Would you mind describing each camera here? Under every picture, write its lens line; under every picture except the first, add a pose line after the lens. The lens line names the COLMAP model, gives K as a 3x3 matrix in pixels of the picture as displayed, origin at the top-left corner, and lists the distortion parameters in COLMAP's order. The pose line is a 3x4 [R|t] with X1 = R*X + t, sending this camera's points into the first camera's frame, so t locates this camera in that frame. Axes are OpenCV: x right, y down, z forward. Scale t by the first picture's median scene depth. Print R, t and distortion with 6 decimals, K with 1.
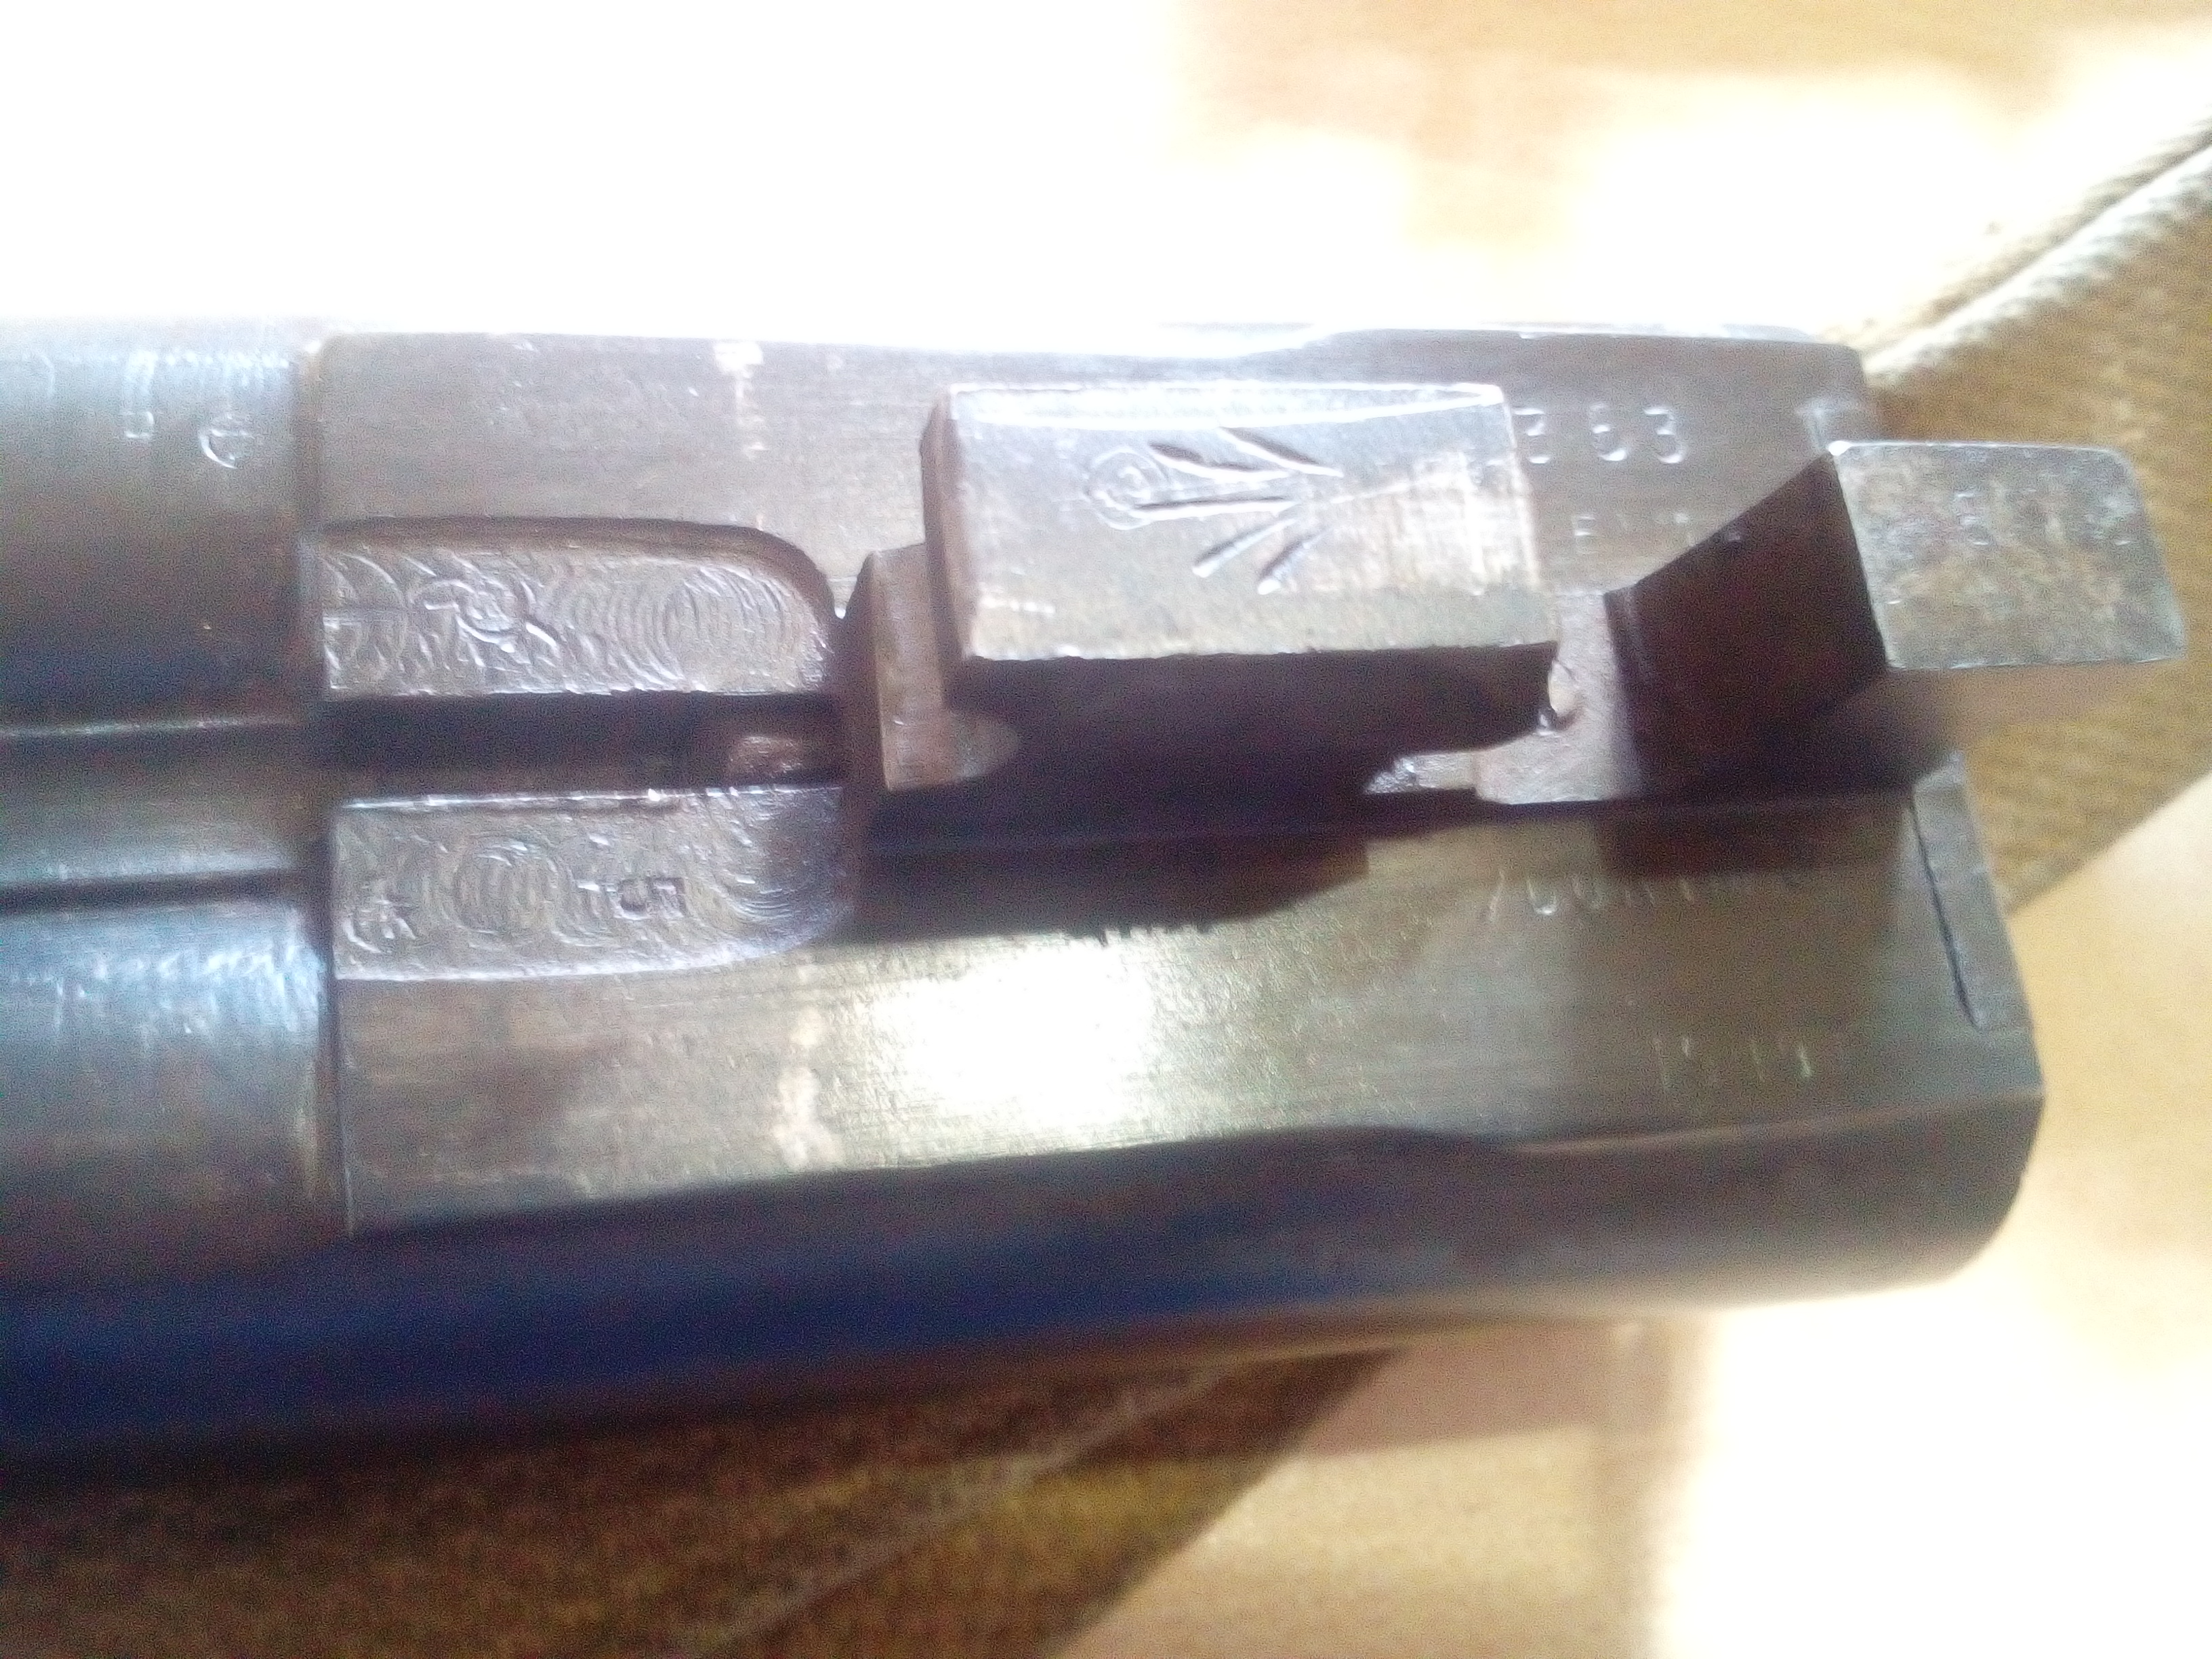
lens RADIAL K [[1912.1, 0, 1108.6], [0, 1912.1, 824.2], [0, 0, 1]] dist [0.010837, 0.000718]
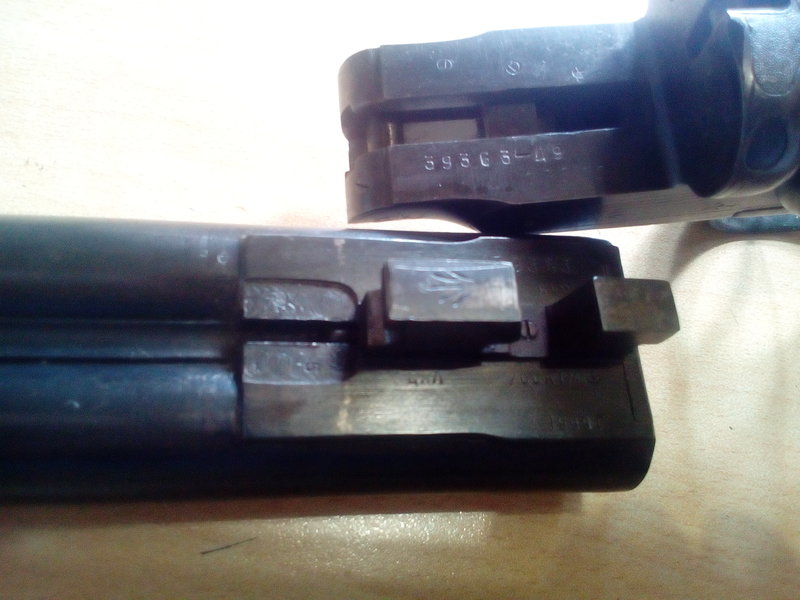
lens RADIAL K [[655.0, 0, 414.1], [0, 655.0, 321.9], [0, 0, 1]] dist [0.133338, -0.283348]
pose [[0.998172, 0.052929, -0.029178, 0.026962], [-0.054353, 0.997249, -0.050396, -0.002061], [0.026430, 0.051889, 0.998303, -0.488171]]
